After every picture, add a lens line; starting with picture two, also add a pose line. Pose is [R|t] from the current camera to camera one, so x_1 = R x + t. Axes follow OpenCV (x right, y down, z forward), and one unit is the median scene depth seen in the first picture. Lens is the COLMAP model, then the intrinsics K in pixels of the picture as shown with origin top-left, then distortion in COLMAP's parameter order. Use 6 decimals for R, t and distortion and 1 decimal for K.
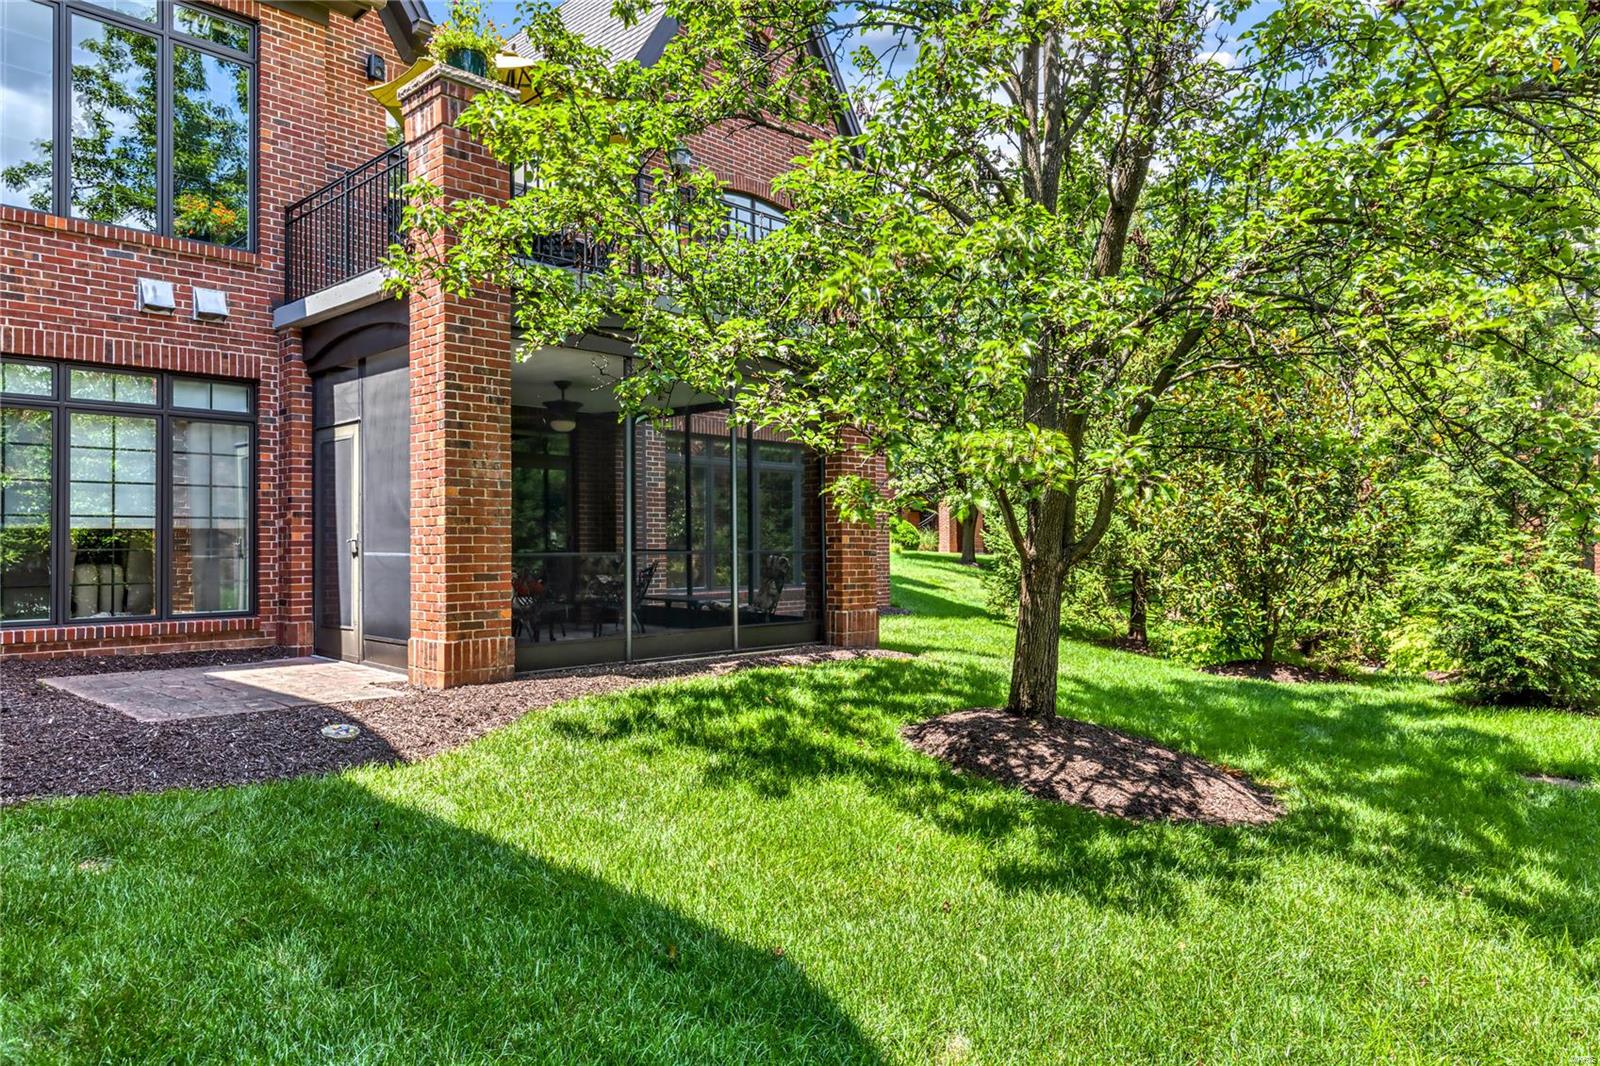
lens RADIAL K [[1036.4, 0, 801.1], [0, 1036.4, 532.6], [0, 0, 1]] dist [0.003124, 0.000271]
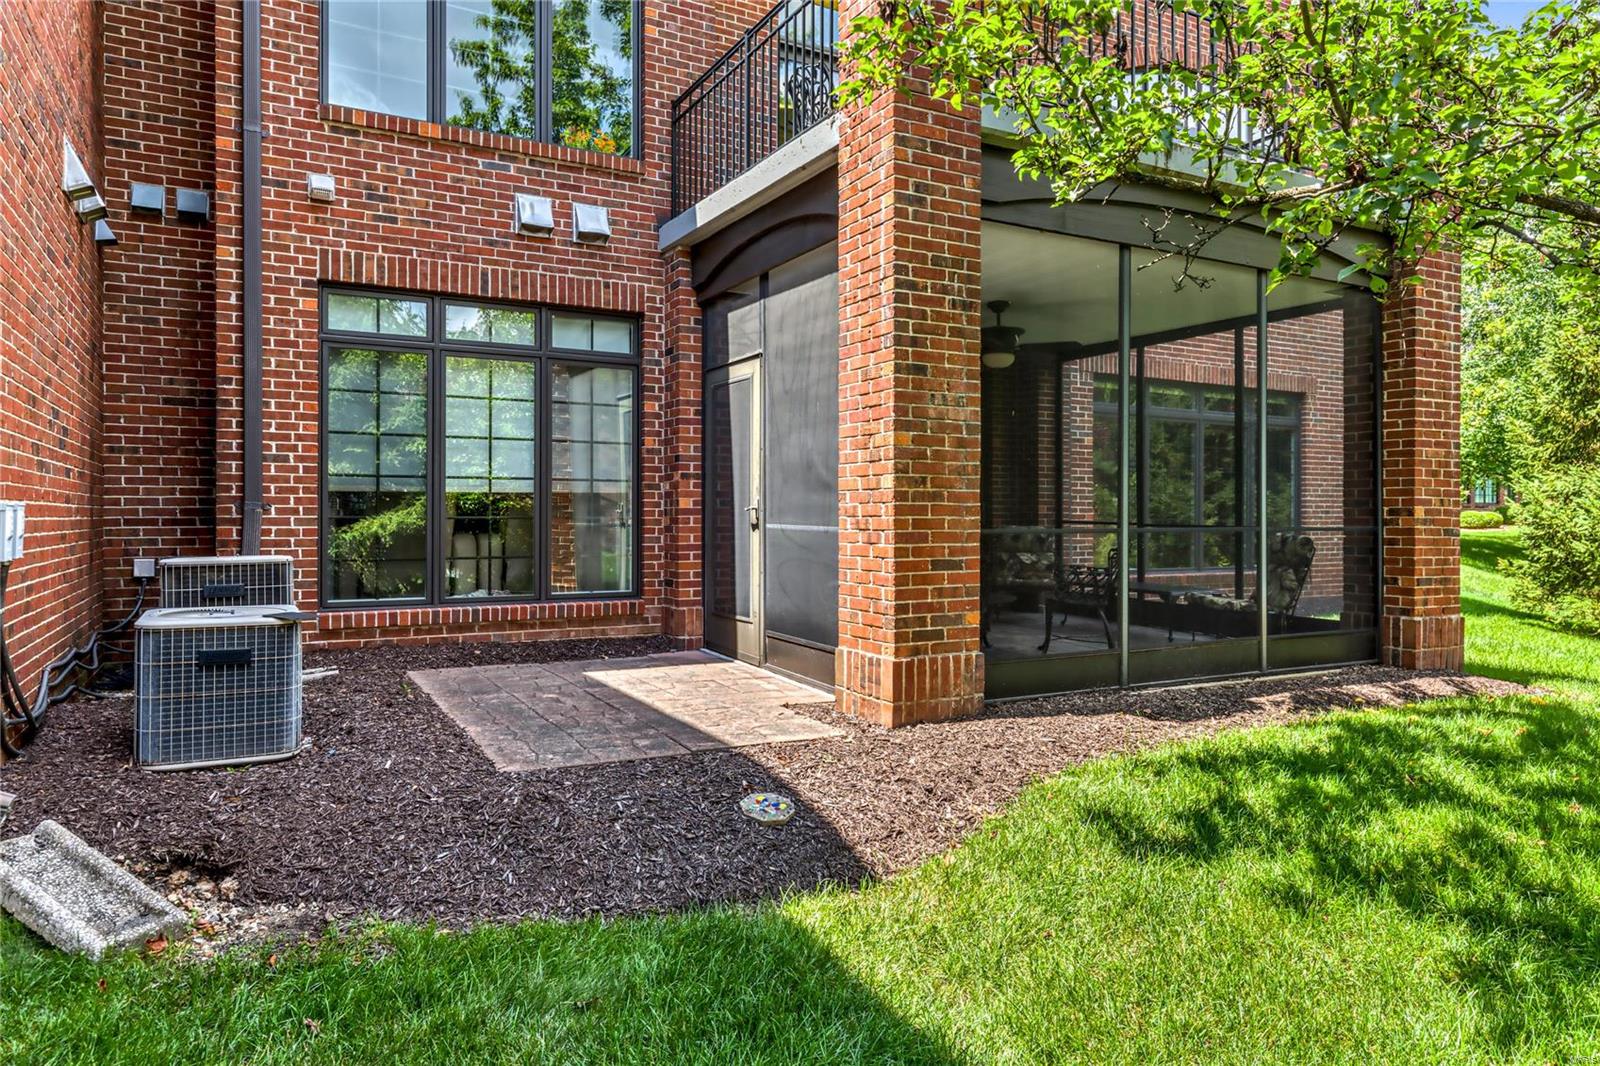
lens RADIAL K [[1036.4, 0, 800.2], [0, 1036.4, 527.0], [0, 0, 1]] dist [0.003124, 0.000271]
pose [[0.948714, 0.013399, -0.315853, -0.154158], [-0.004992, 0.999612, 0.027411, -0.000052], [0.316098, -0.024429, 0.948412, 0.275772]]
